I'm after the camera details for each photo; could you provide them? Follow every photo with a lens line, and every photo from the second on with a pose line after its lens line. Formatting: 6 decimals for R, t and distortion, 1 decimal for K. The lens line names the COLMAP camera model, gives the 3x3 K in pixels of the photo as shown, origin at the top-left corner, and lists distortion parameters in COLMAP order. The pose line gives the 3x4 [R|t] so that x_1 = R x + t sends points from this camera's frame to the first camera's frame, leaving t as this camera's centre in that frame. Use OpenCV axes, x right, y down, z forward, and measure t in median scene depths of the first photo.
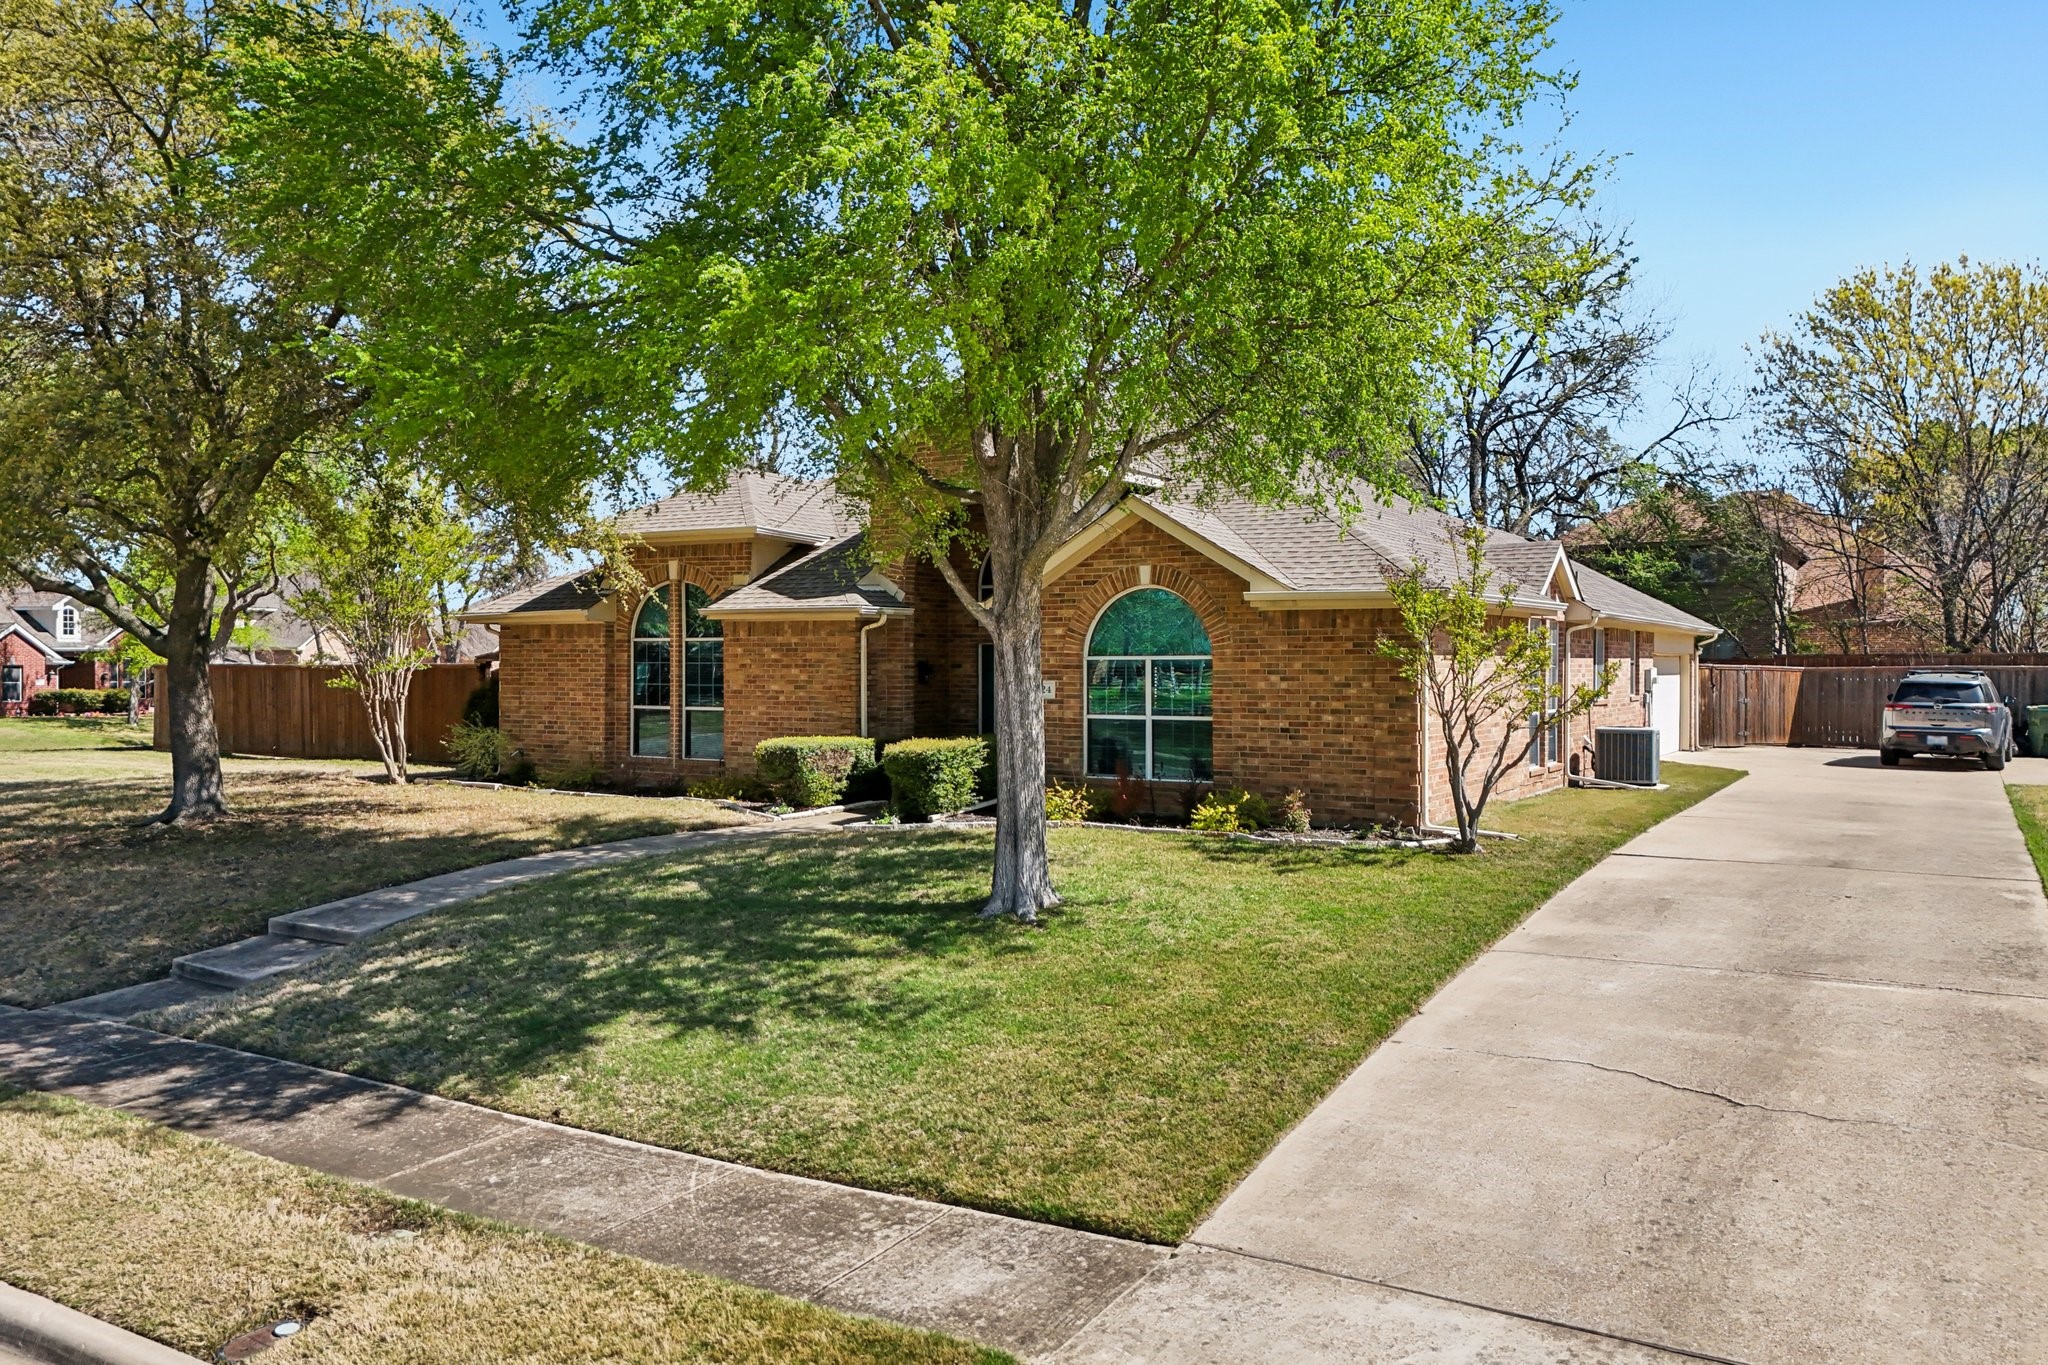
lens RADIAL K [[1545.3, 0, 1024.0], [0, 1545.3, 682.5], [0, 0, 1]] dist [0.043119, -0.003127]
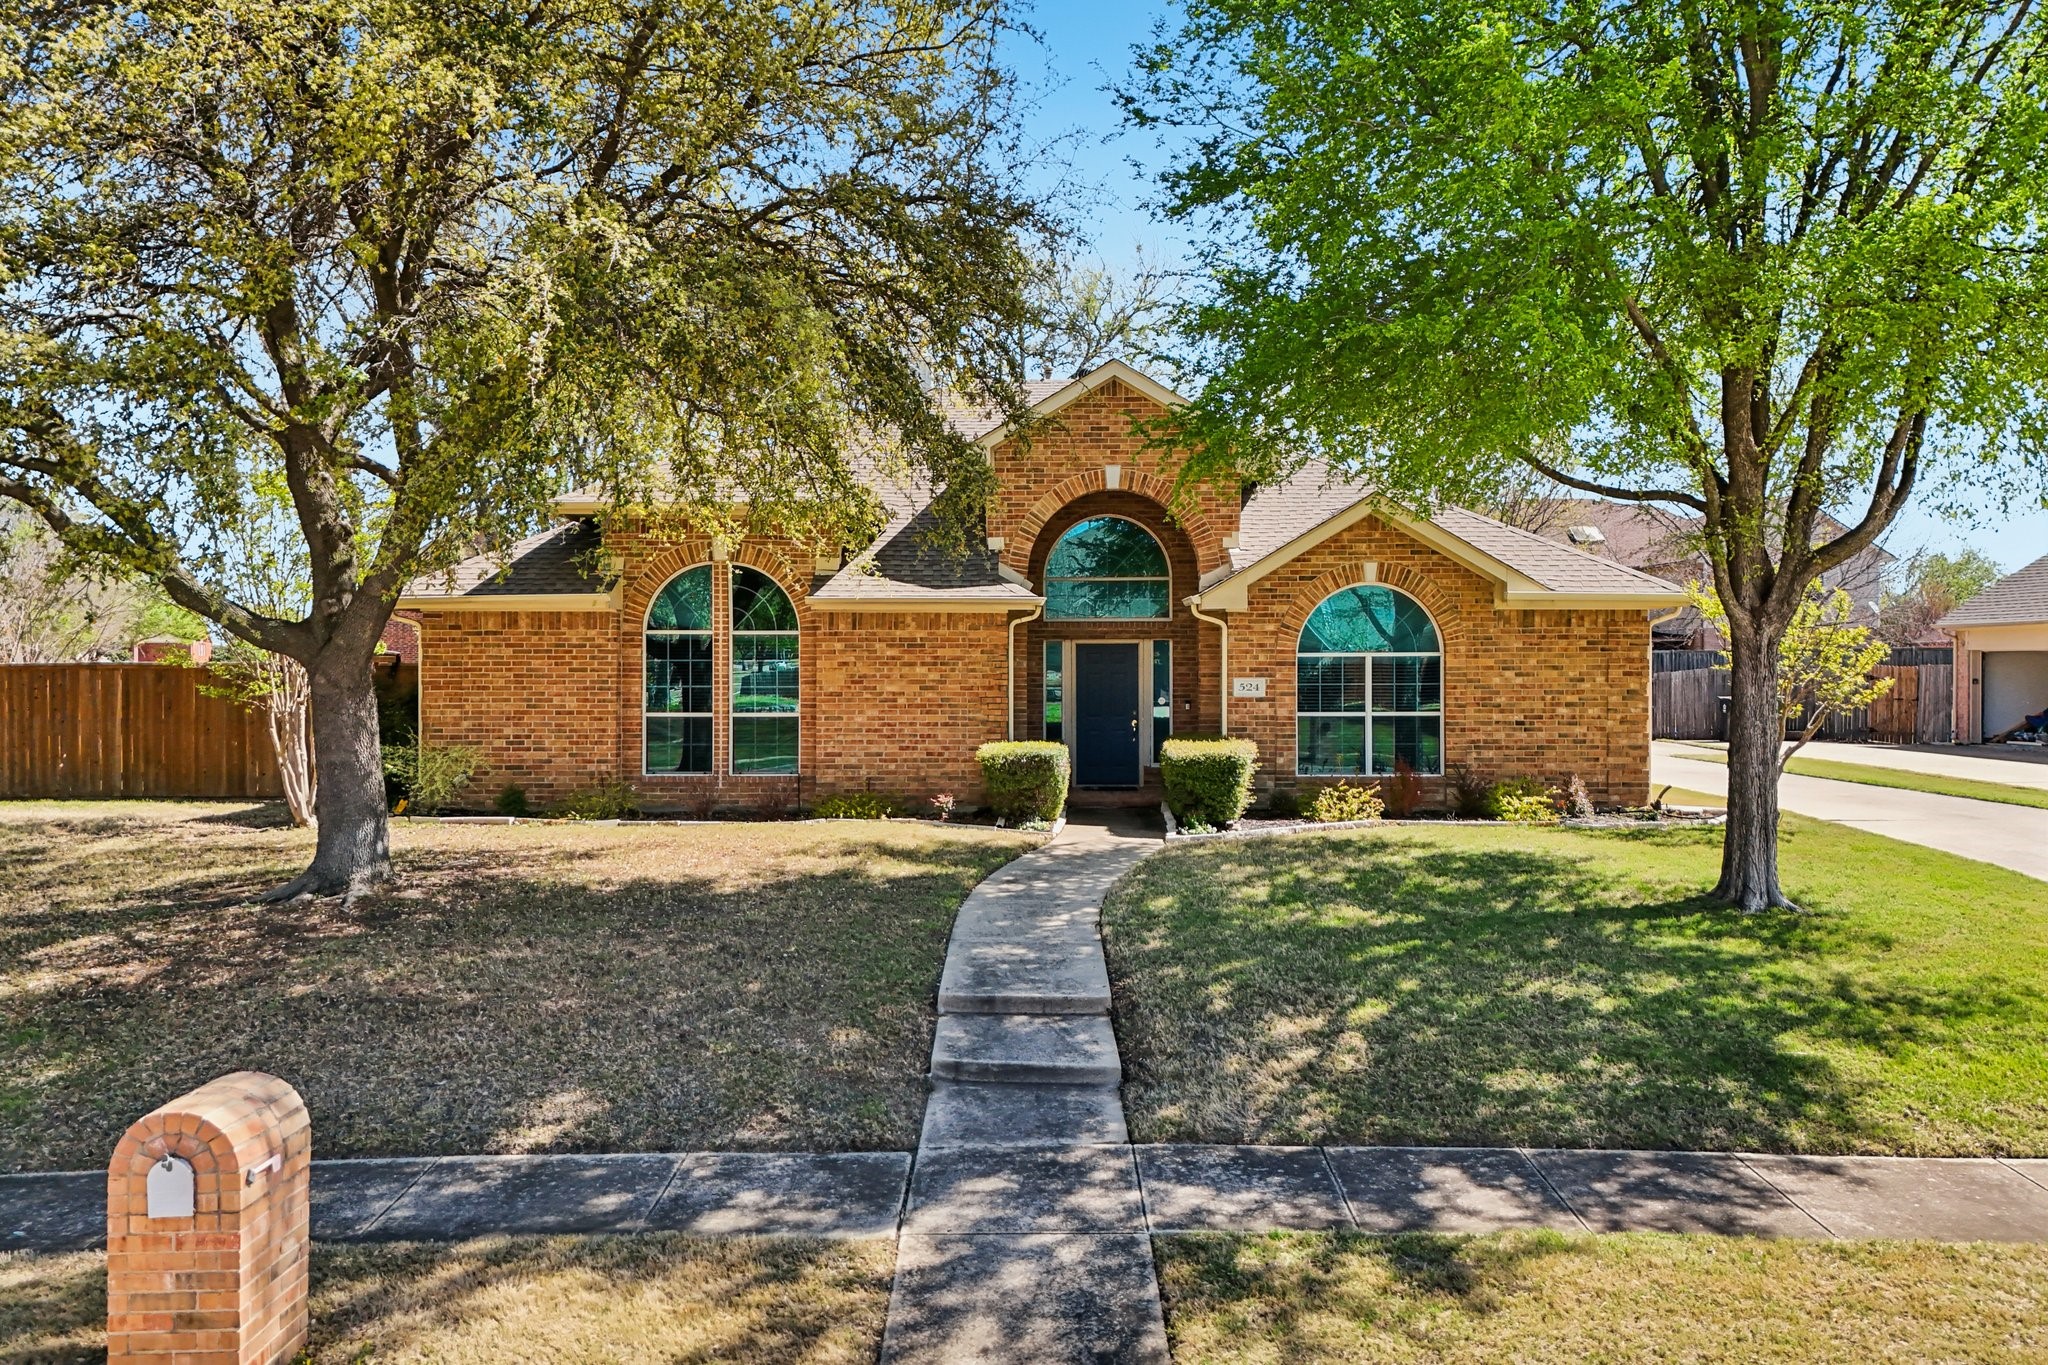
lens RADIAL K [[1545.3, 0, 1024.0], [0, 1545.3, 682.5], [0, 0, 1]] dist [0.043119, -0.003127]
pose [[0.853542, -0.007309, 0.520972, -0.638096], [0.008031, 0.999967, 0.000872, -0.000508], [-0.520962, 0.003440, 0.853573, 0.256254]]
